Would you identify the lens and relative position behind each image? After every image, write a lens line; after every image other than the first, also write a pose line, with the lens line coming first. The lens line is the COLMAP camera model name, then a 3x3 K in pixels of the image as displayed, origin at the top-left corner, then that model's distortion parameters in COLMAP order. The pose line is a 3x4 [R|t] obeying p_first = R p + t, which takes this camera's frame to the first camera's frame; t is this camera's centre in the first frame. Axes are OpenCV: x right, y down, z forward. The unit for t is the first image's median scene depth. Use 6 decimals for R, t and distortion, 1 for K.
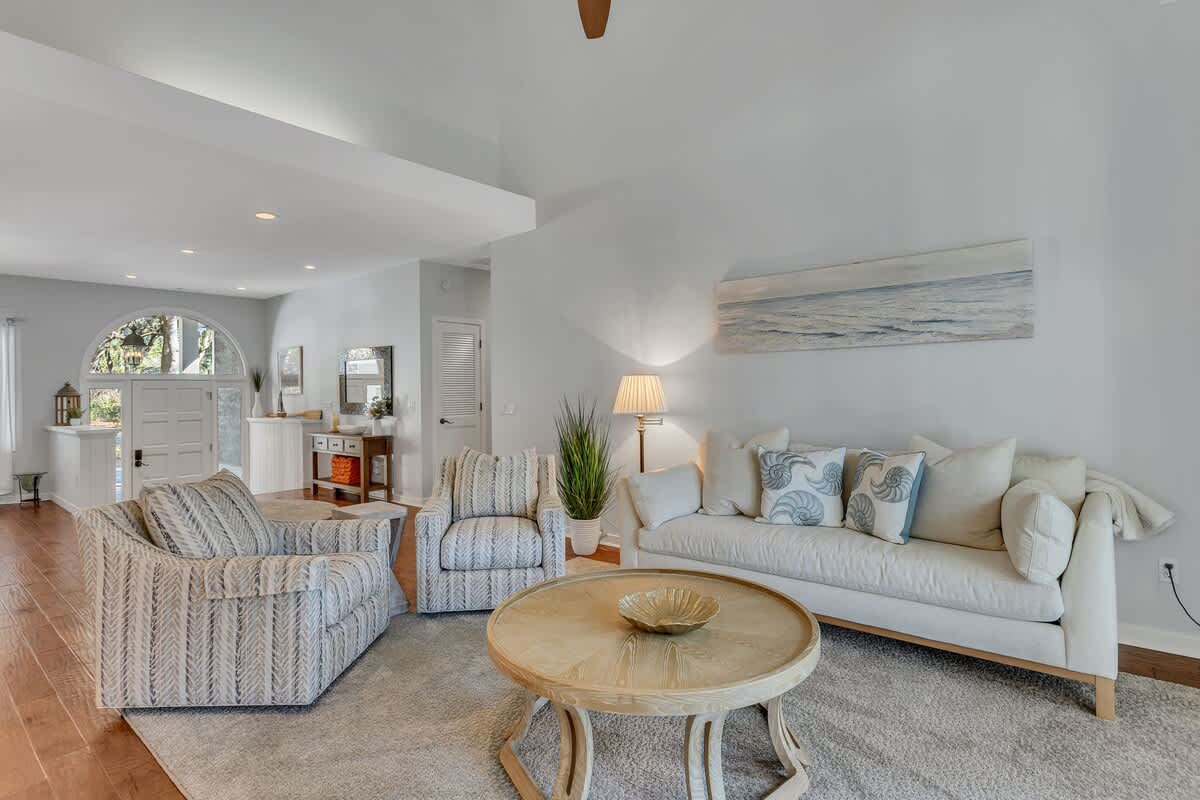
lens RADIAL K [[601.4, 0, 603.5], [0, 601.4, 394.4], [0, 0, 1]] dist [-0.000624, 0.001378]
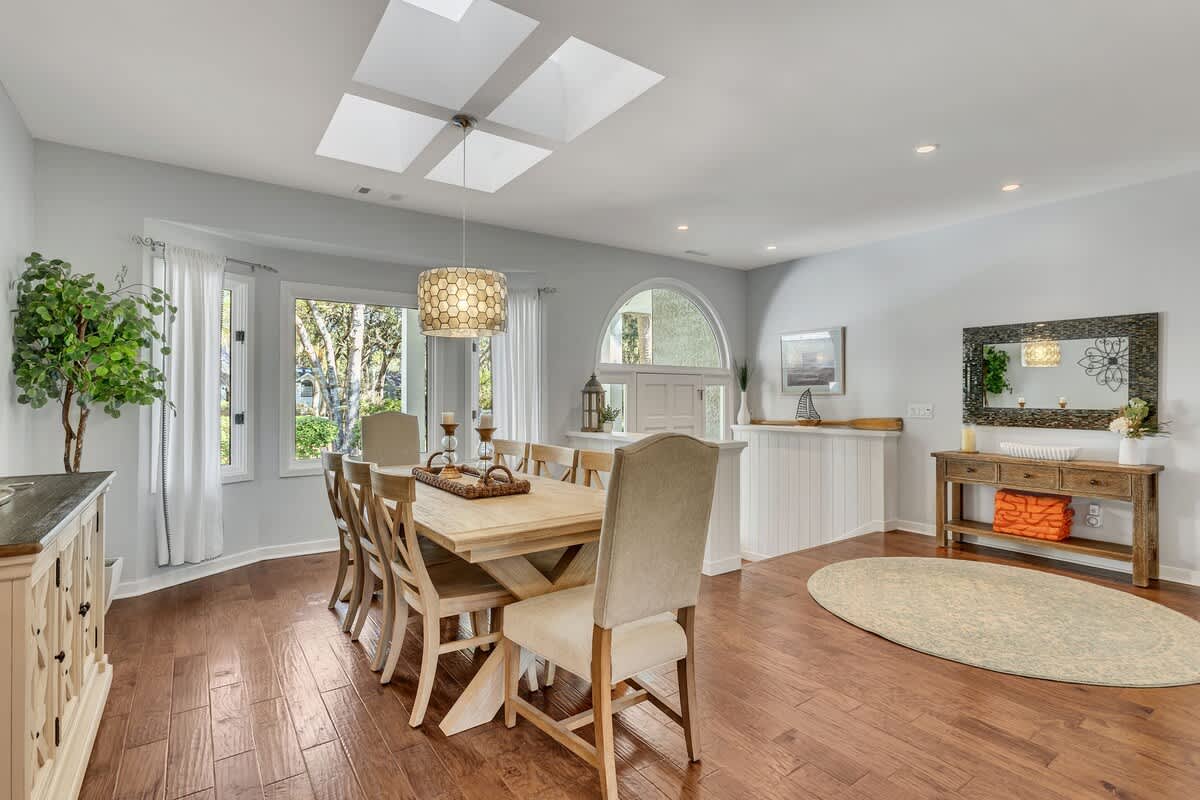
lens RADIAL K [[586.2, 0, 602.0], [0, 586.2, 386.0], [0, 0, 1]] dist [-0.017677, -0.000181]
pose [[0.964262, 0.008317, -0.264822, -0.692332], [-0.014208, 0.999692, -0.020337, 0.009866], [0.264571, 0.023373, 0.964083, 0.298646]]
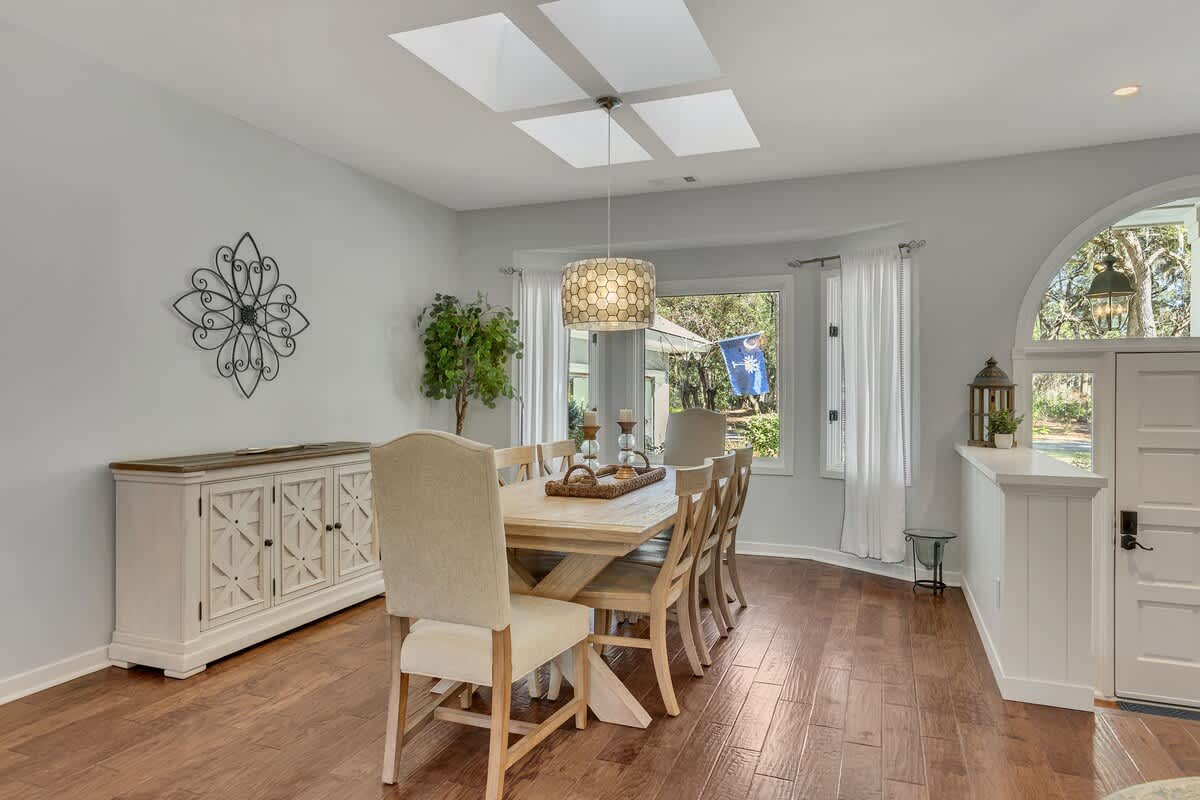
lens RADIAL K [[708.0, 0, 600.8], [0, 708.0, 389.3], [0, 0, 1]] dist [0.004396, 0.003919]
pose [[0.306870, 0.009533, -0.951704, -0.439265], [-0.011372, 0.999915, 0.006349, 0.004792], [0.951683, 0.008874, 0.306952, 0.520899]]
